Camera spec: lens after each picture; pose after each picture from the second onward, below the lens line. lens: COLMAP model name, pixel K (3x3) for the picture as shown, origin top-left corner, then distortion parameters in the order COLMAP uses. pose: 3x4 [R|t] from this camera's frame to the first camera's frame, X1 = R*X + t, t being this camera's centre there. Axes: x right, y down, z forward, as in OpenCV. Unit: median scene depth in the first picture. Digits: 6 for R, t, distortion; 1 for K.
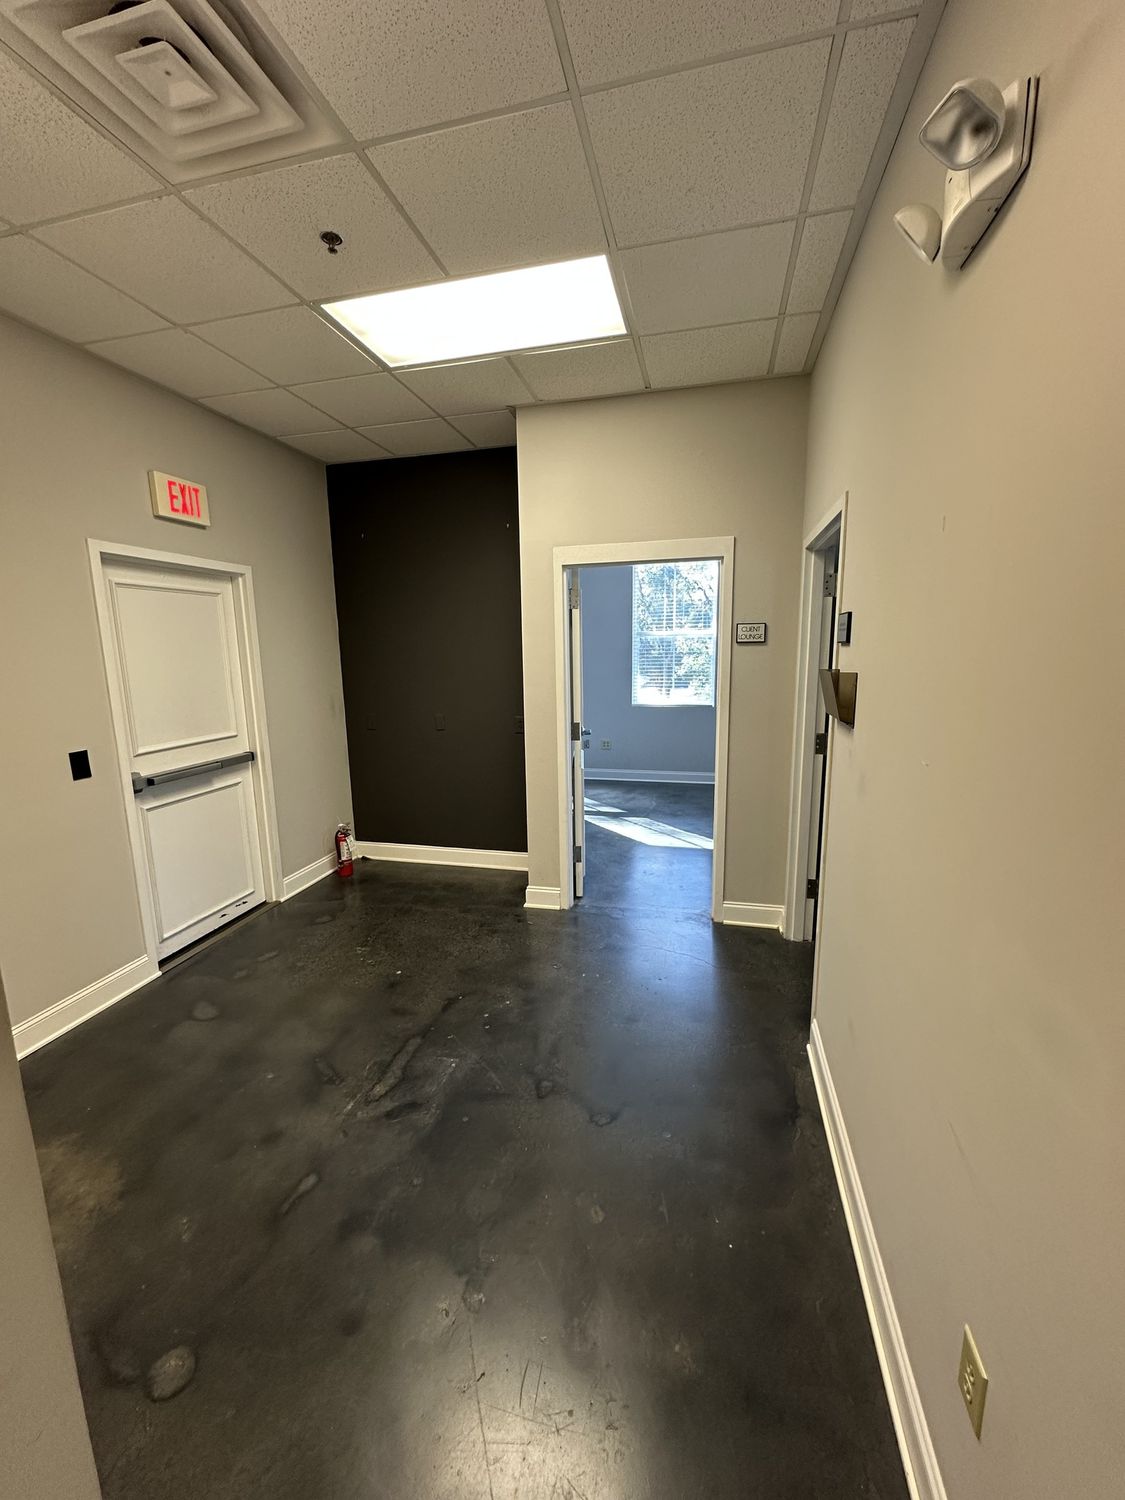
lens RADIAL K [[595.0, 0, 562.5], [0, 595.0, 750.0], [0, 0, 1]] dist [-0.001798, -0.000434]
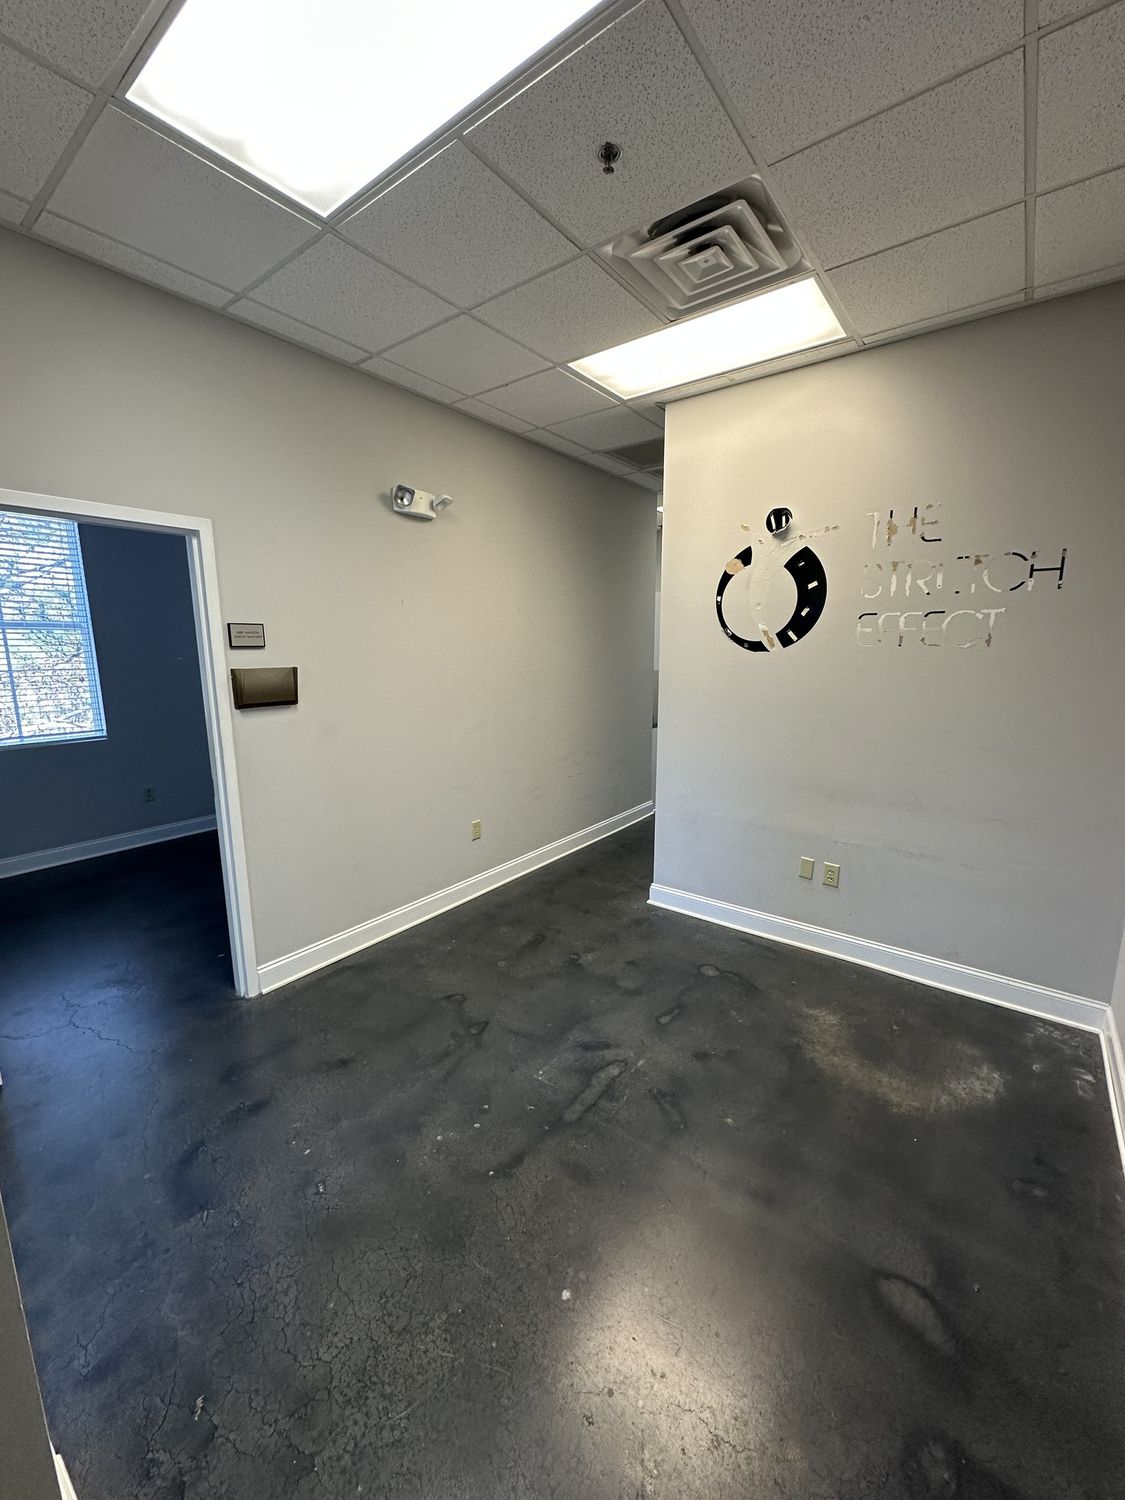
lens RADIAL K [[595.0, 0, 562.5], [0, 595.0, 750.0], [0, 0, 1]] dist [-0.001798, -0.000434]
pose [[-0.916433, -0.049201, 0.397153, -0.588847], [0.084928, 0.945898, 0.313154, -0.279969], [-0.391073, 0.320713, -0.862673, 1.689940]]
